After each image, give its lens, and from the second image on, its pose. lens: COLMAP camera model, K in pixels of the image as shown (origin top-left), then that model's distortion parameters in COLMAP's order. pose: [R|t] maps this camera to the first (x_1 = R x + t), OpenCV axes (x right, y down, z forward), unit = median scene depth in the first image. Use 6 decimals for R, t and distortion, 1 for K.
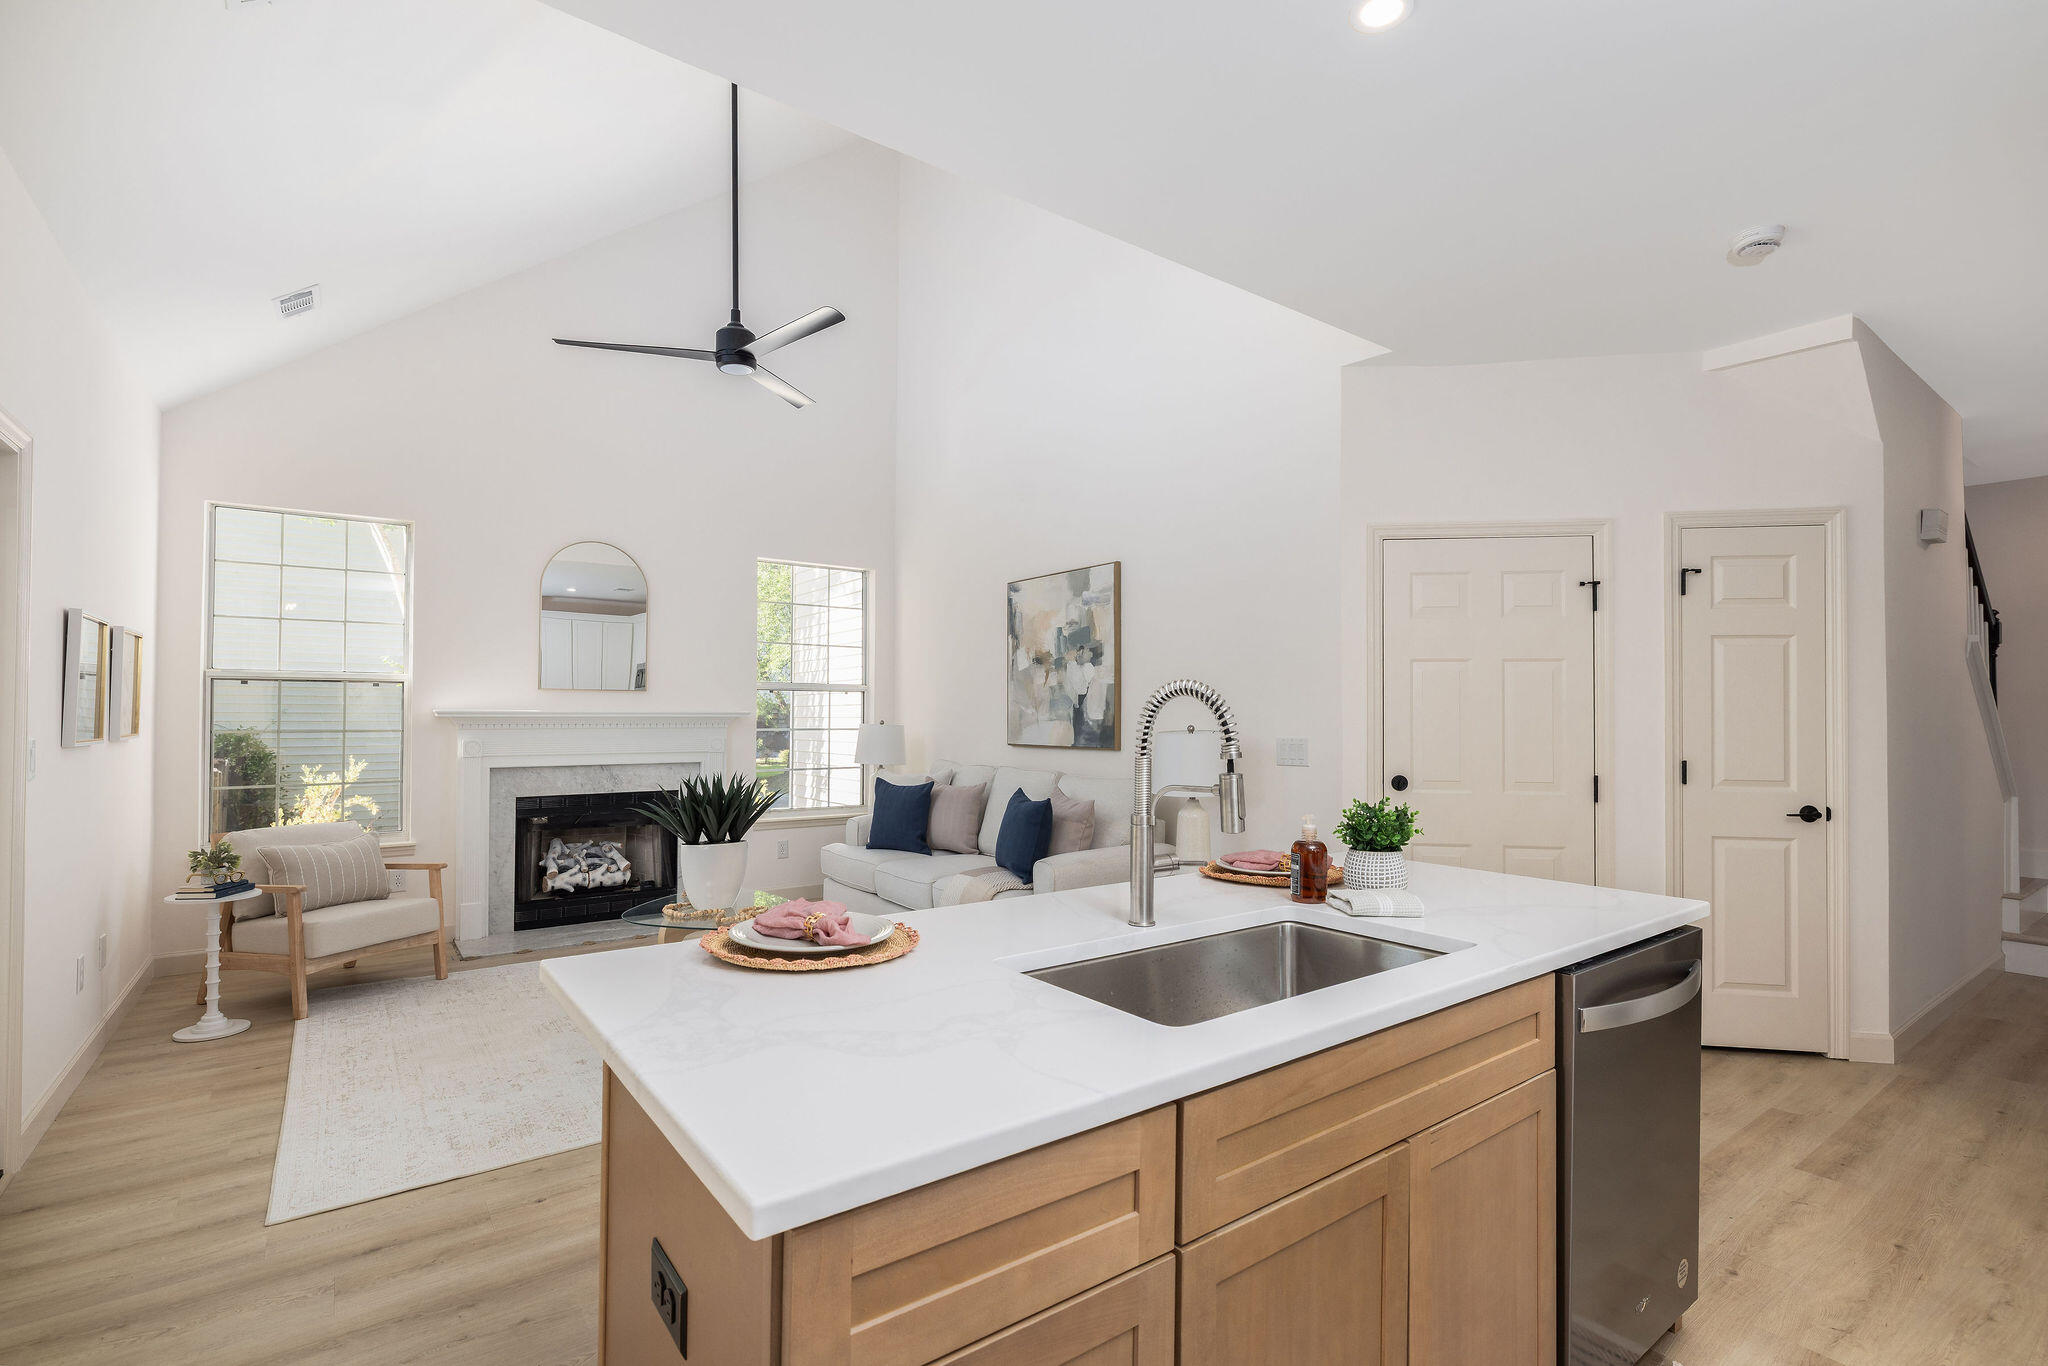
lens RADIAL K [[934.7, 0, 1029.6], [0, 934.7, 689.6], [0, 0, 1]] dist [-0.002049, 0.000373]
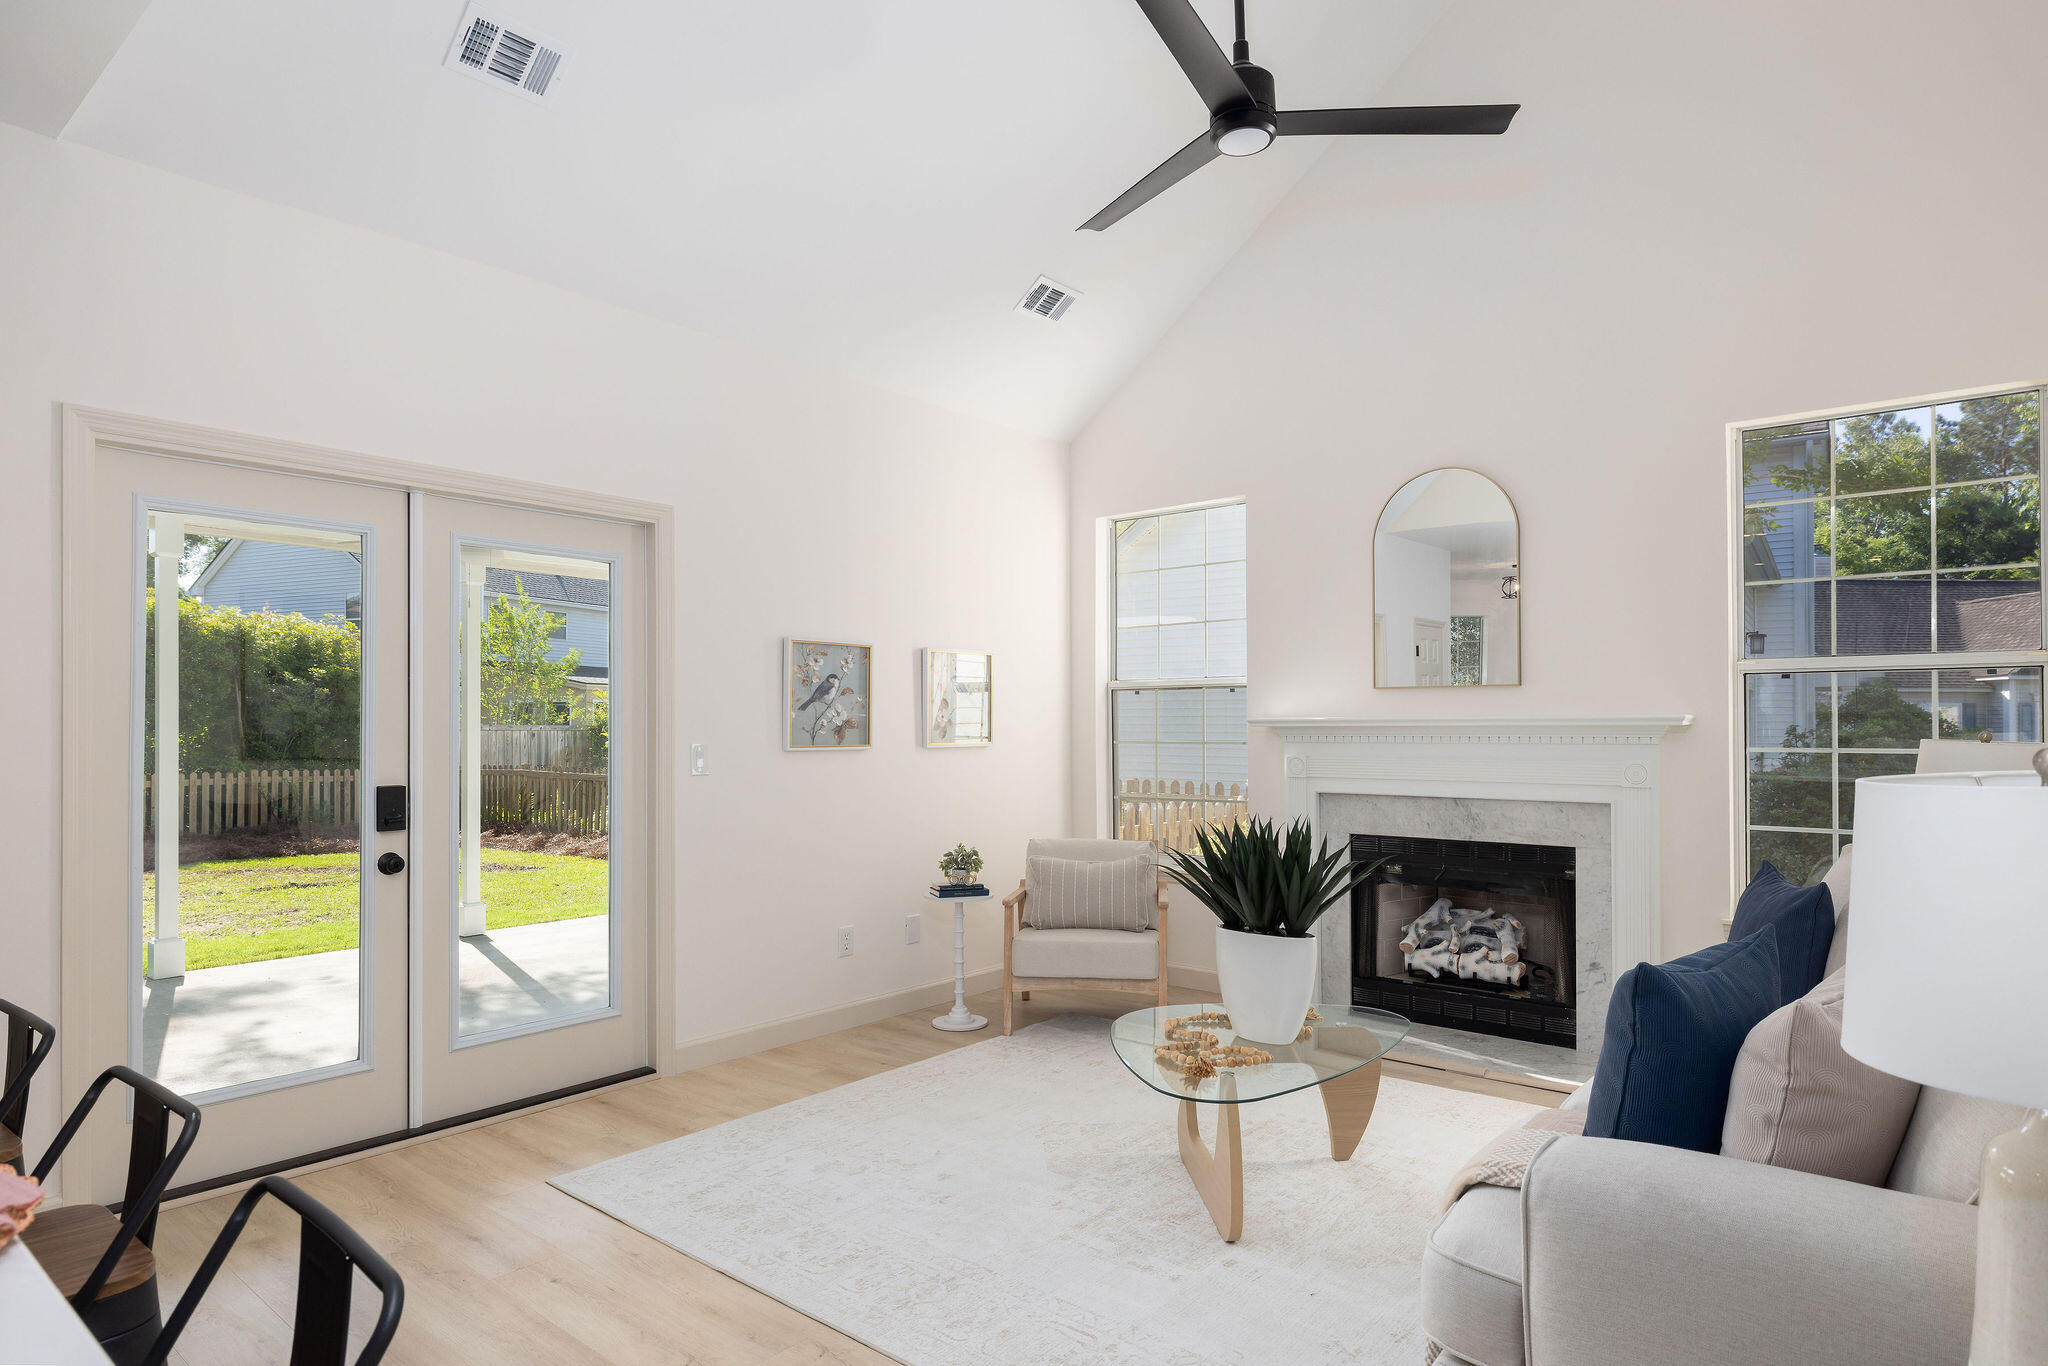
lens RADIAL K [[1146.0, 0, 1024.4], [0, 1146.0, 721.0], [0, 0, 1]] dist [0.005175, 0.000223]
pose [[0.219669, -0.006363, -0.975554, 0.277851], [0.034820, 0.999393, 0.001322, 0.014328], [0.974953, -0.034259, 0.219757, 0.525350]]
